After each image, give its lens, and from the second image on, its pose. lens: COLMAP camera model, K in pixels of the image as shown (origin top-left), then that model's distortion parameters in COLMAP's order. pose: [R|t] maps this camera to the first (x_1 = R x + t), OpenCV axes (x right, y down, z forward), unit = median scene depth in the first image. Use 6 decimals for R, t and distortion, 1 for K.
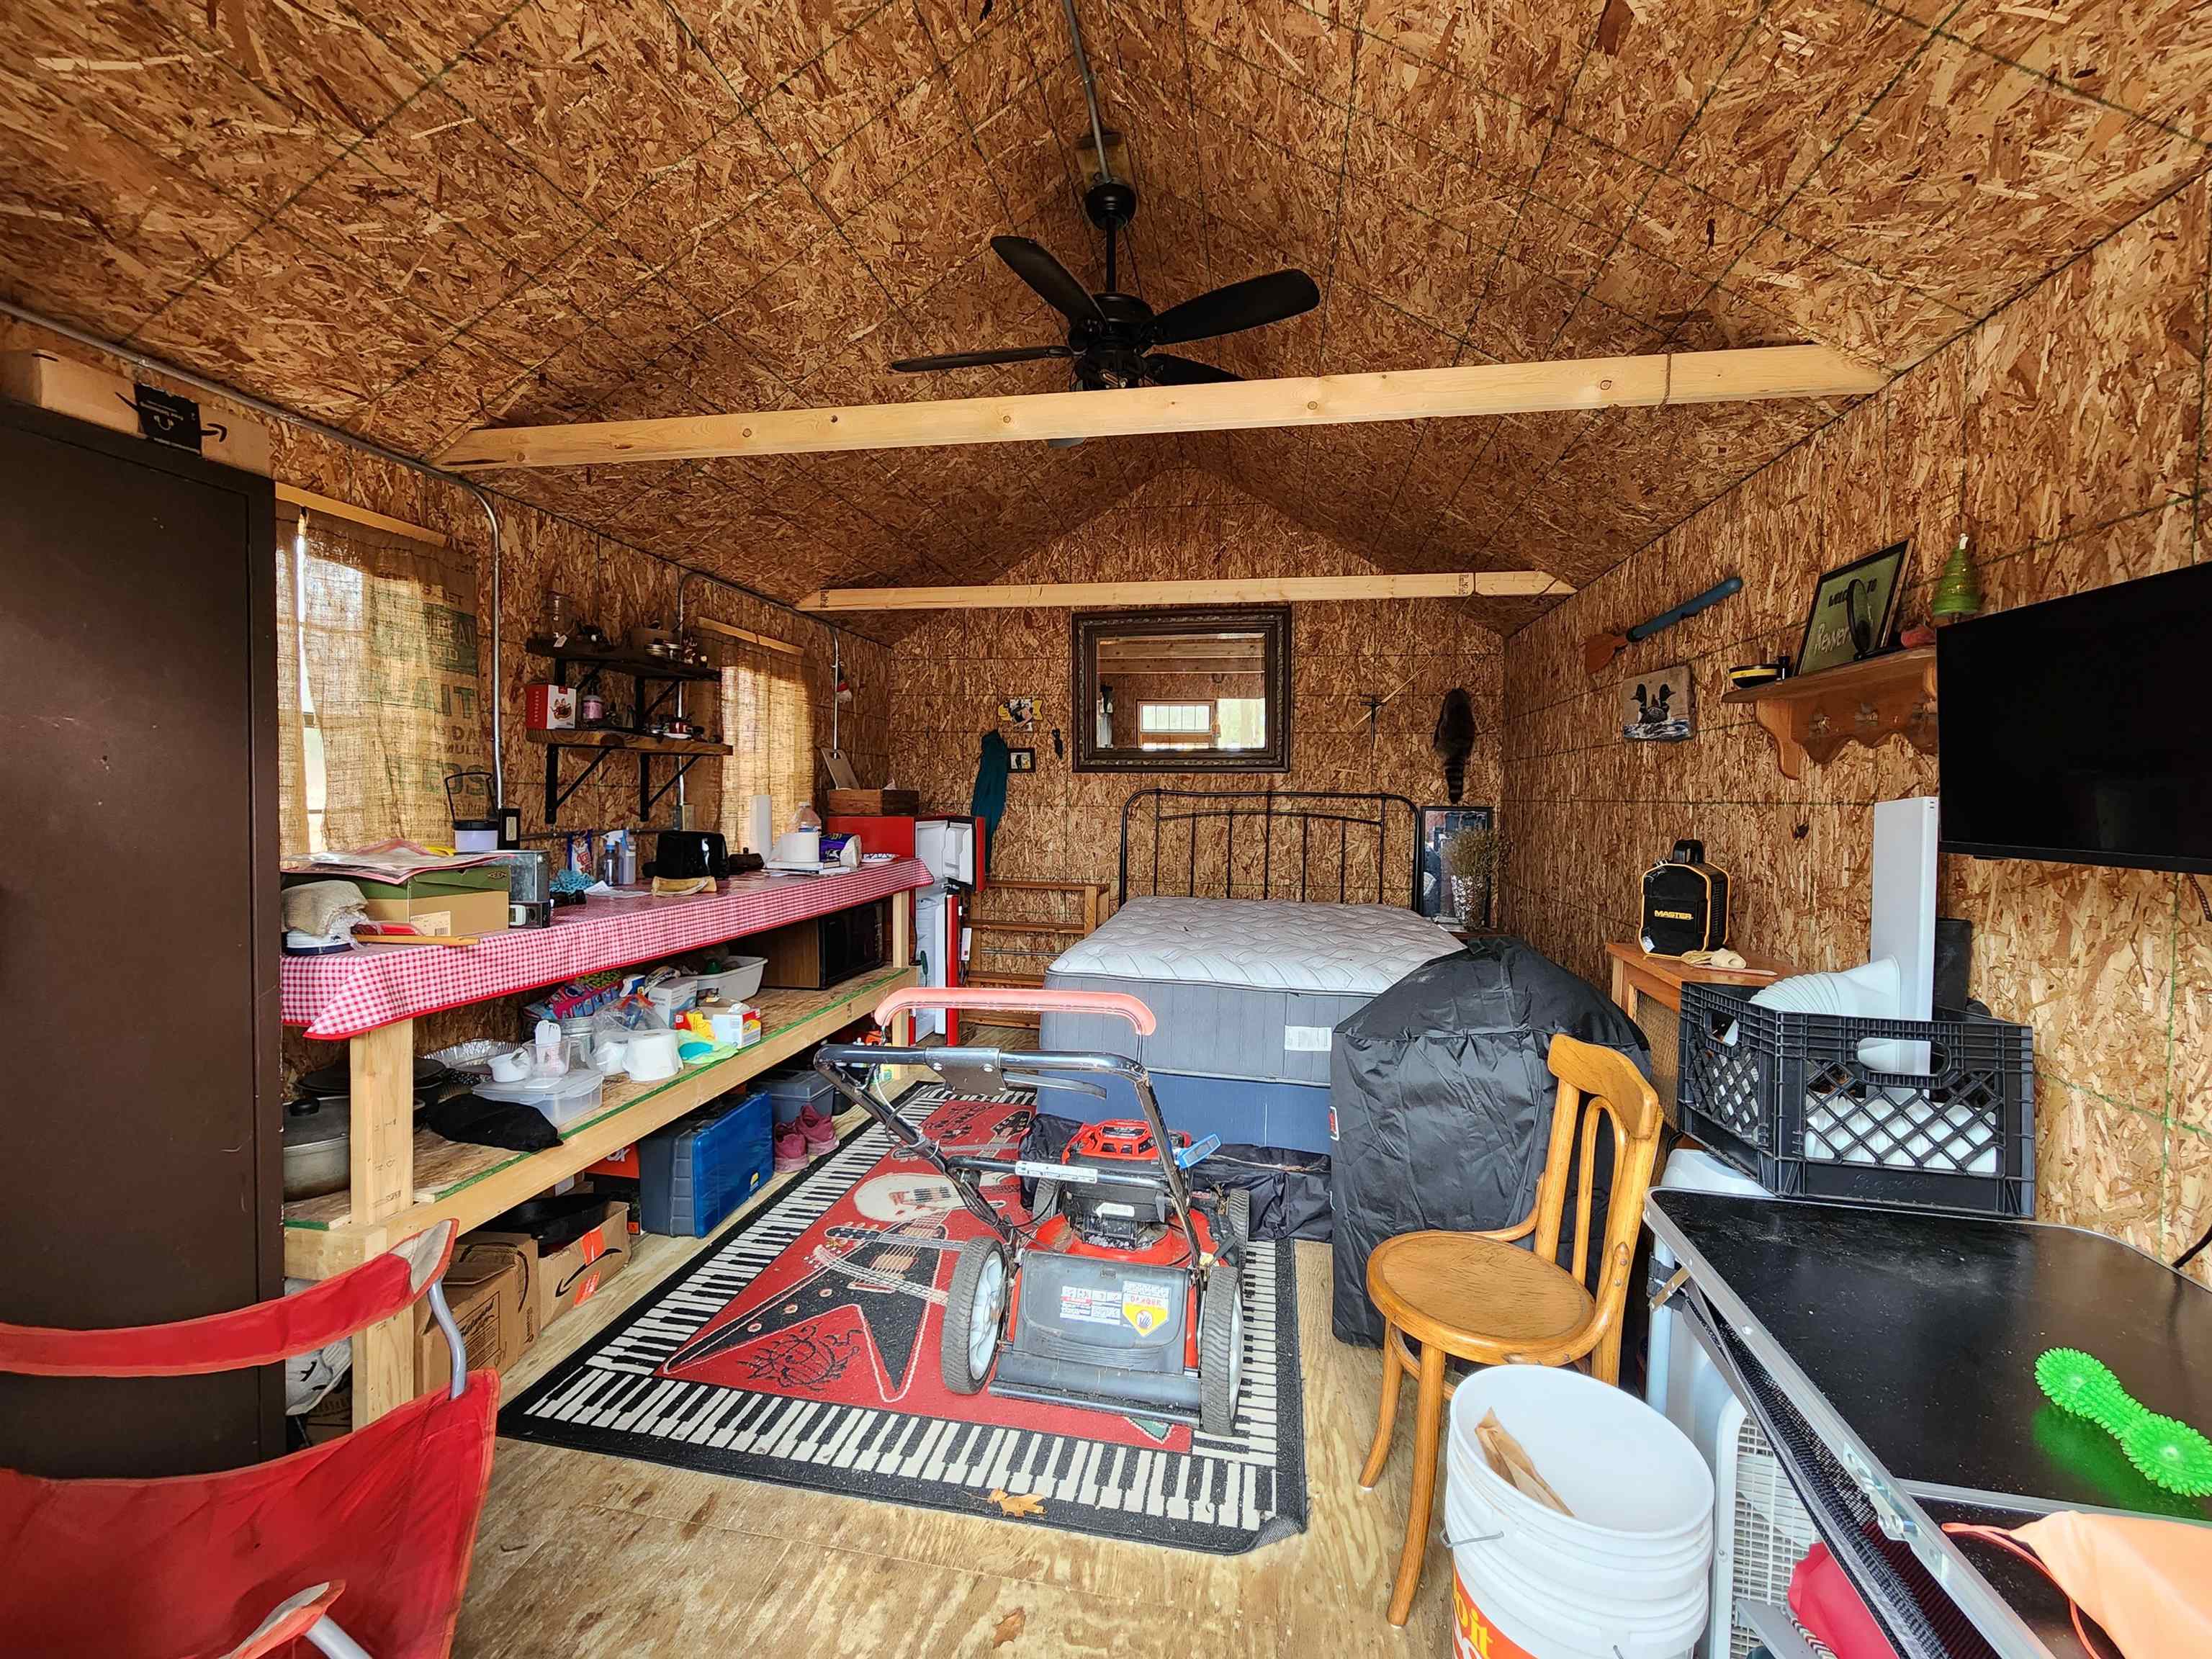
lens RADIAL K [[920.2, 0, 1105.9], [0, 920.2, 819.8], [0, 0, 1]] dist [0.001884, 0.001112]
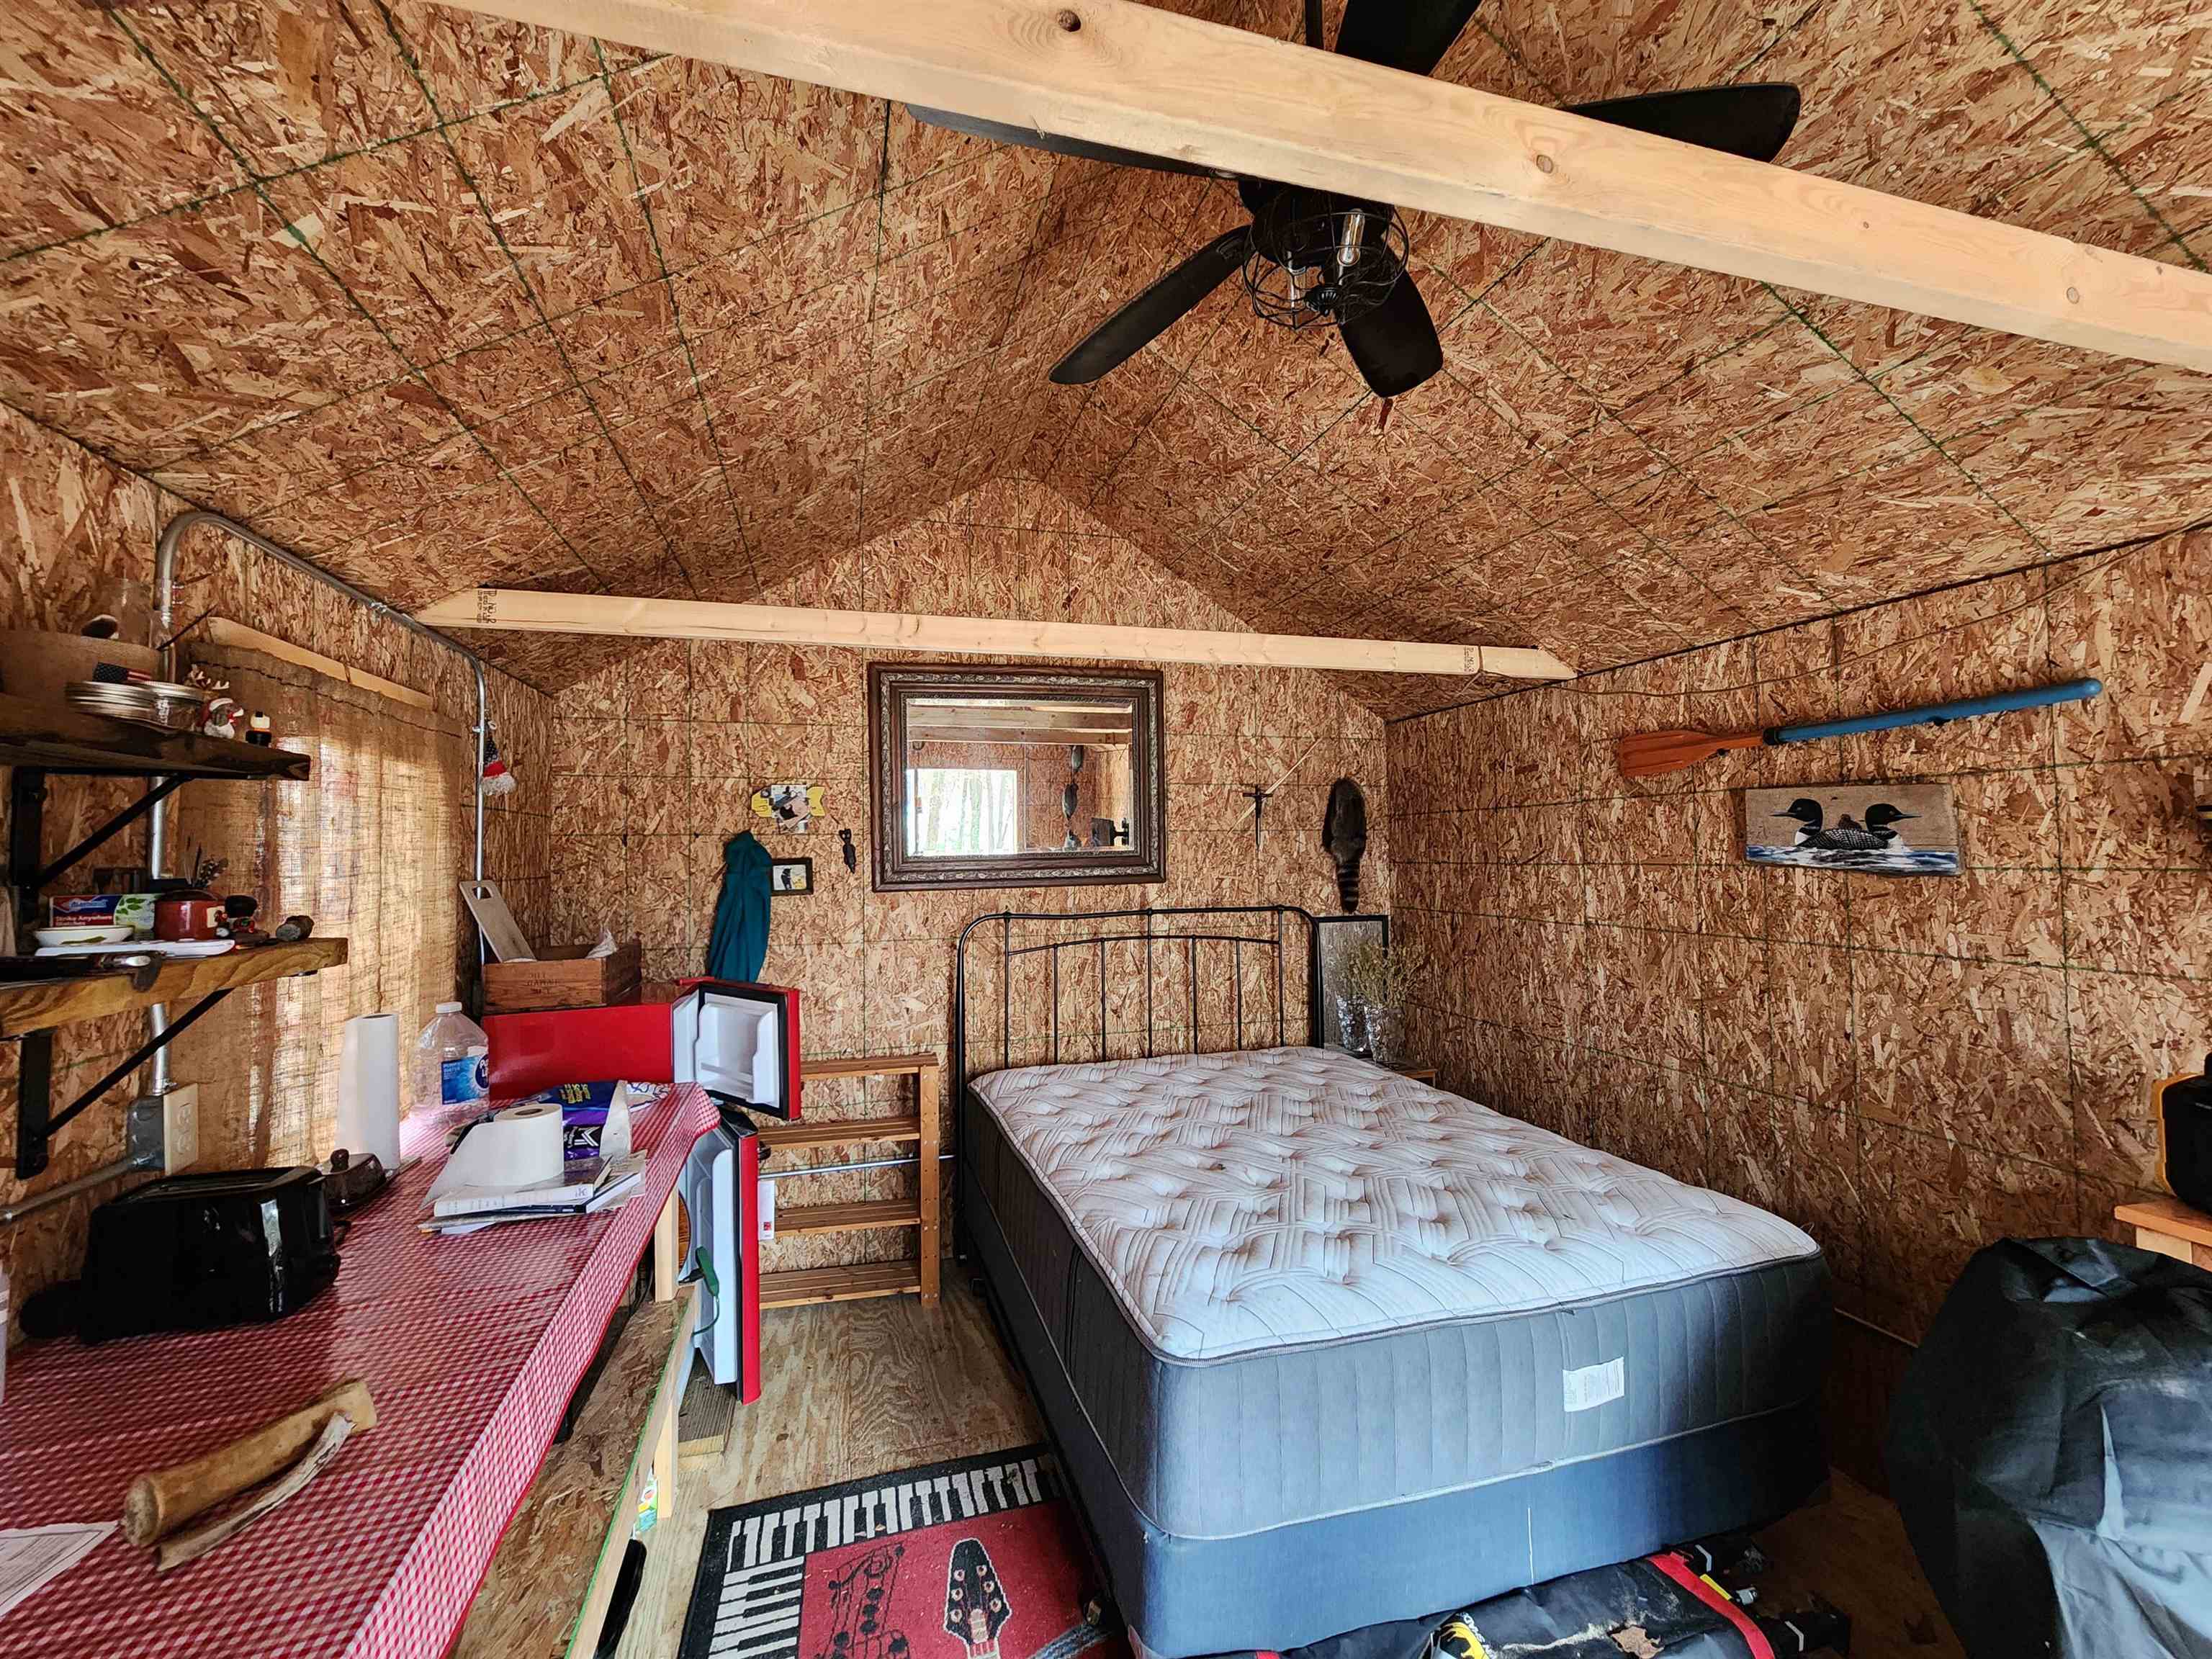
lens RADIAL K [[920.2, 0, 1105.9], [0, 920.2, 819.8], [0, 0, 1]] dist [0.001884, 0.001112]
pose [[0.898662, -0.011072, 0.438503, -0.187860], [0.038225, 0.997855, -0.053144, -0.065328], [-0.436974, 0.064521, 0.897157, 0.325127]]
